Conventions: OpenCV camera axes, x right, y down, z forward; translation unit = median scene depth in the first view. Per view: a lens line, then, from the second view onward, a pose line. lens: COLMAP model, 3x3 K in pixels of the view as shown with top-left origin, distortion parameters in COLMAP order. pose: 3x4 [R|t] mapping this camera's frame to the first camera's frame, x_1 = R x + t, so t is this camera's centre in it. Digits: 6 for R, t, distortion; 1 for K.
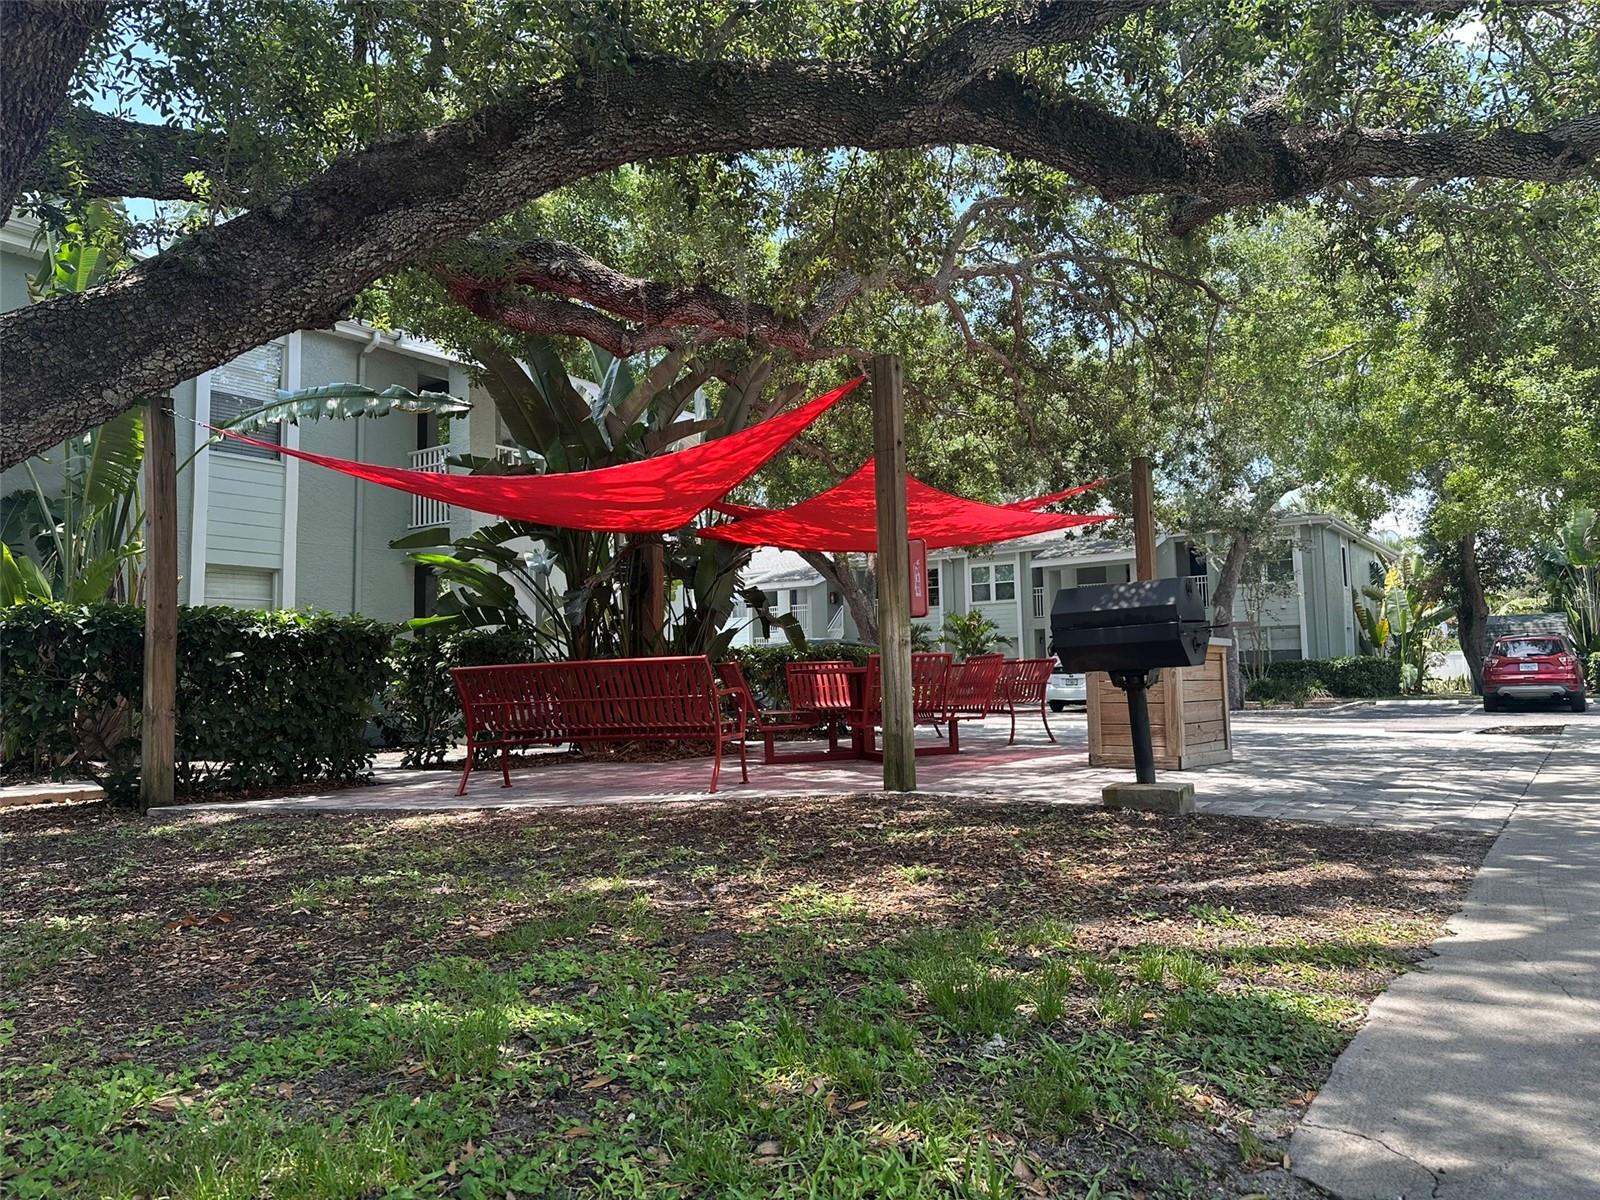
lens RADIAL K [[1122.8, 0, 822.7], [0, 1122.8, 598.4], [0, 0, 1]] dist [0.049935, -0.055196]
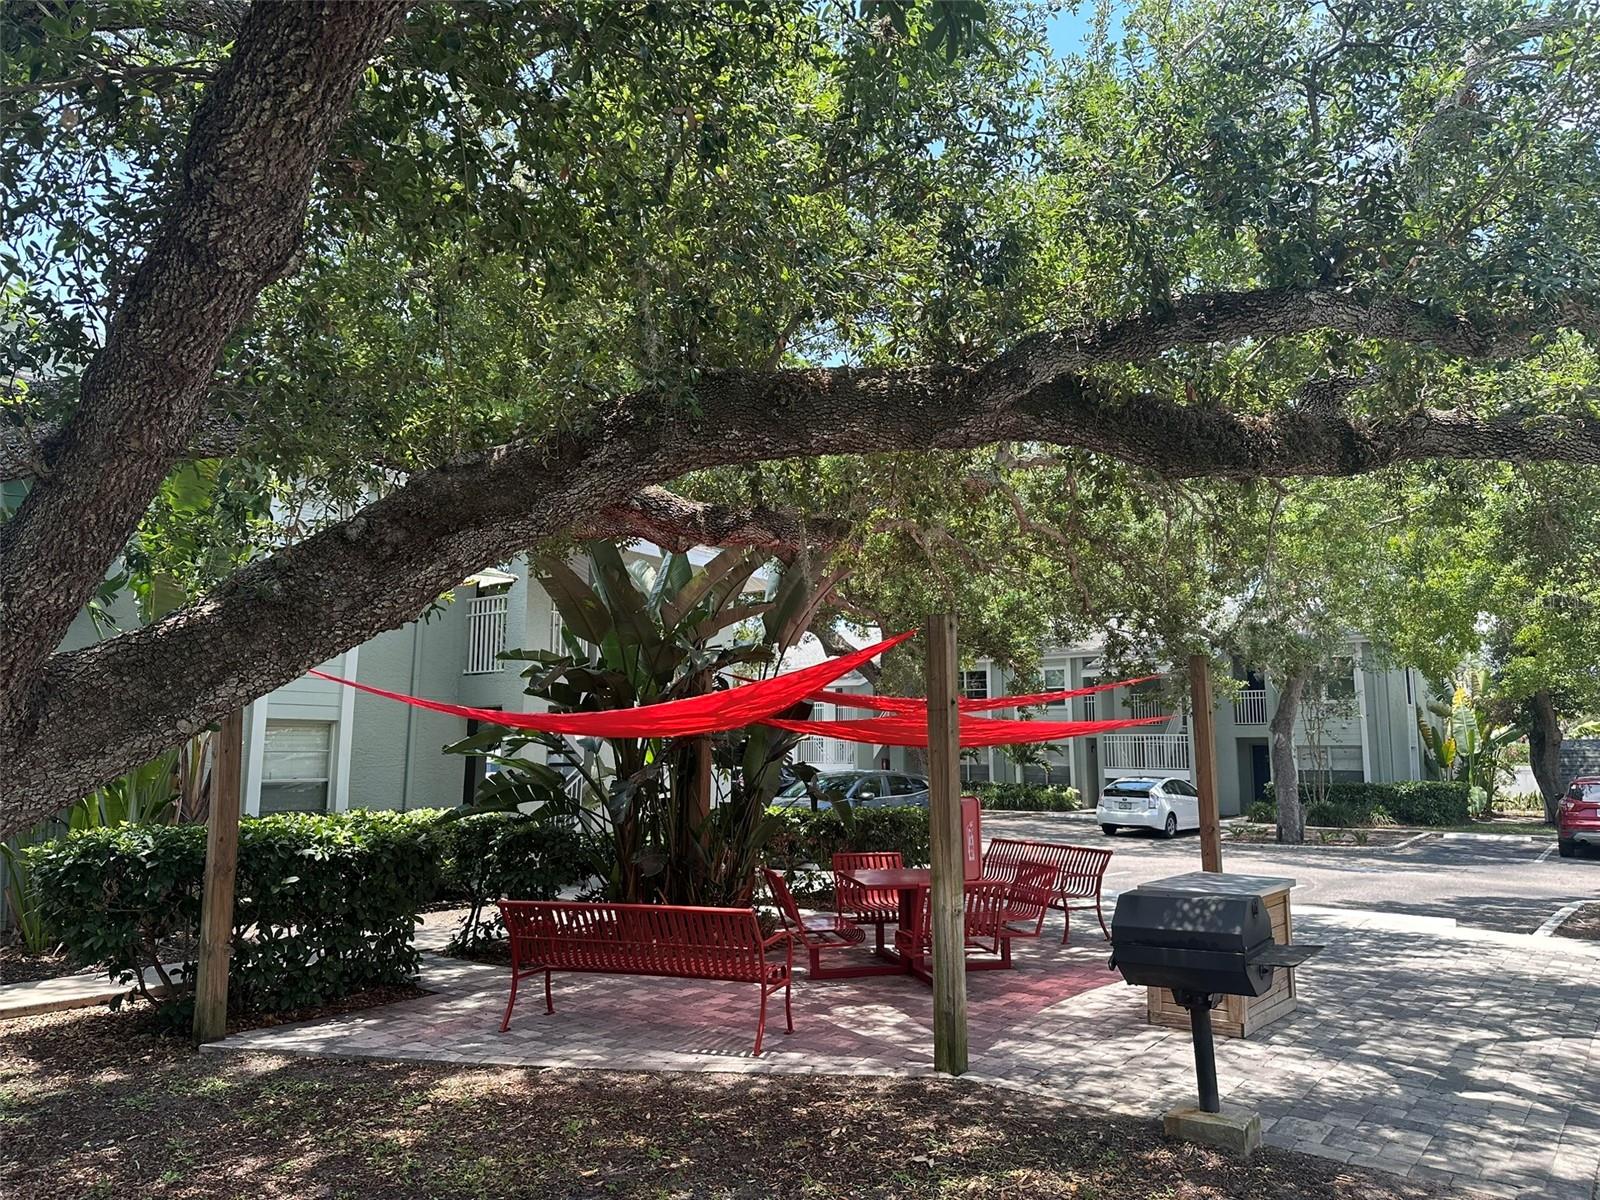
lens RADIAL K [[1122.8, 0, 816.1], [0, 1122.8, 606.3], [0, 0, 1]] dist [0.049935, -0.055196]
pose [[0.998620, 0.018033, -0.049332, -0.005175], [-0.020551, 0.998486, -0.051014, -0.161397], [0.048337, 0.051958, 0.997479, 0.000833]]
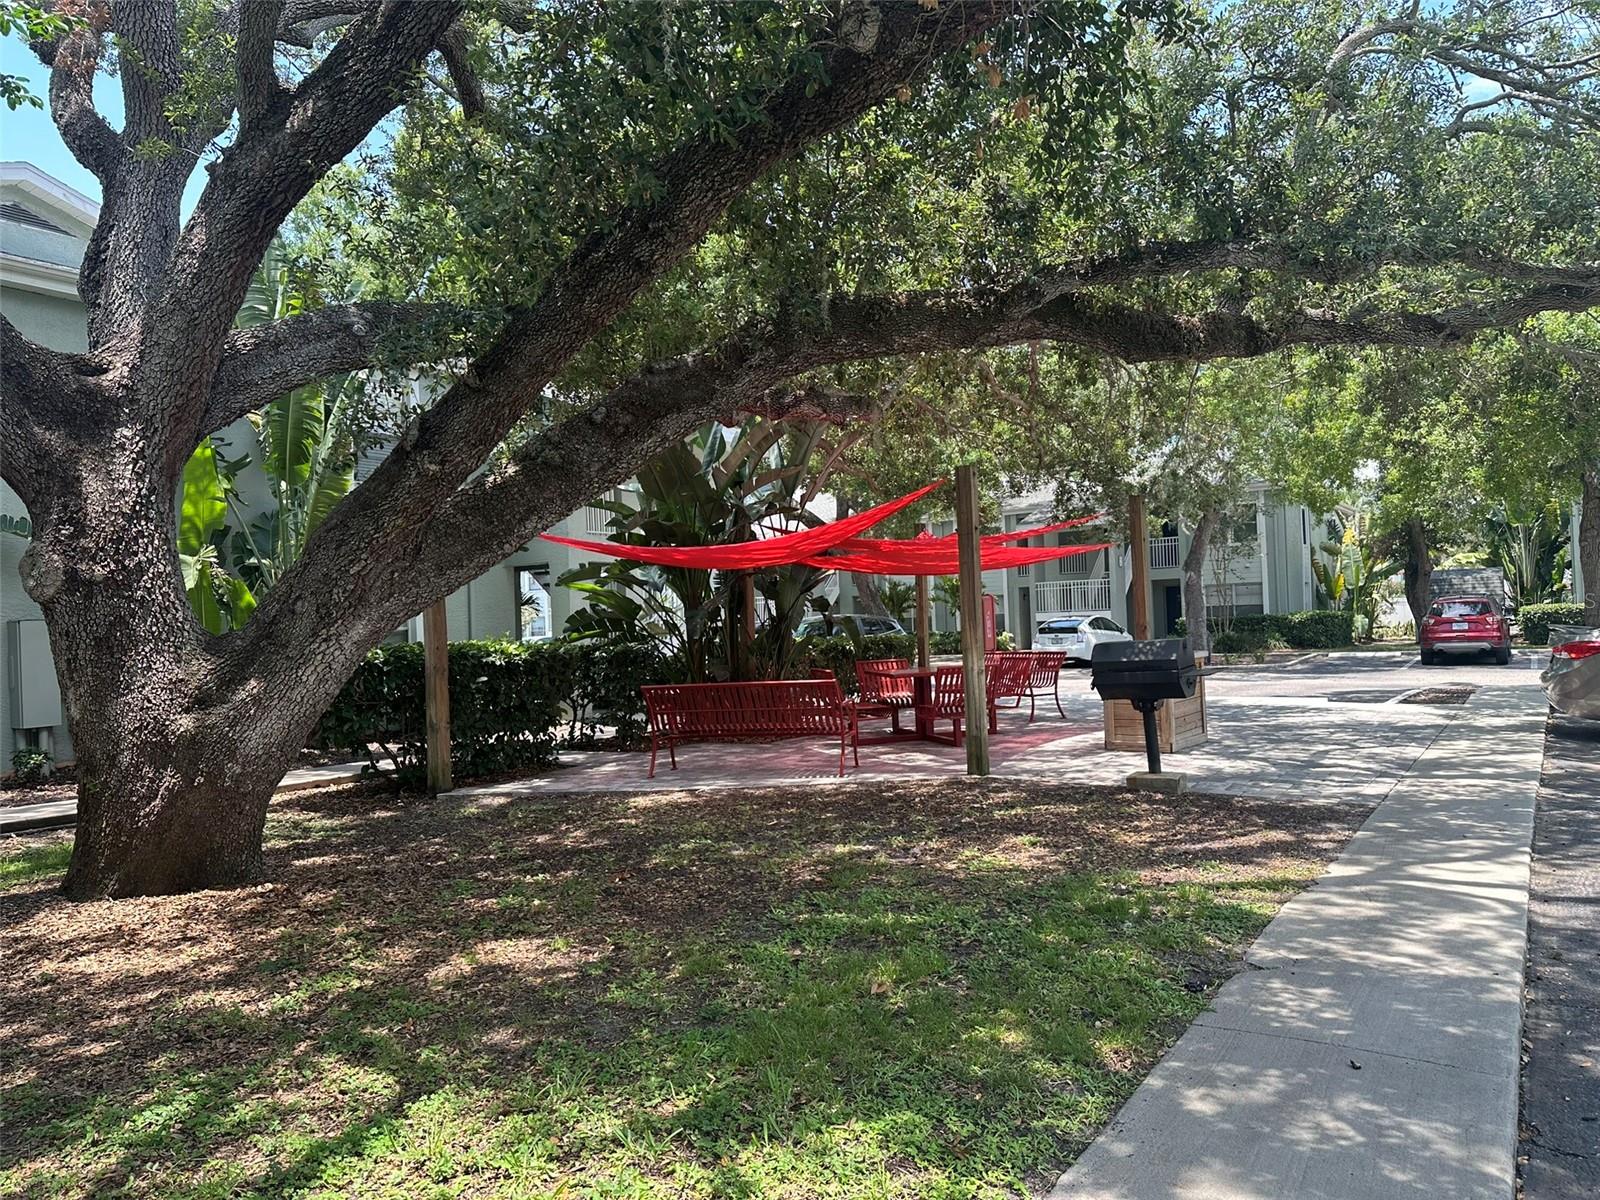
lens RADIAL K [[1122.8, 0, 813.3], [0, 1122.8, 619.5], [0, 0, 1]] dist [0.049935, -0.055196]
pose [[0.999691, -0.014753, 0.020018, -0.154632], [0.013217, 0.997109, 0.074821, -0.124849], [-0.021064, -0.074533, 0.996996, -0.376439]]
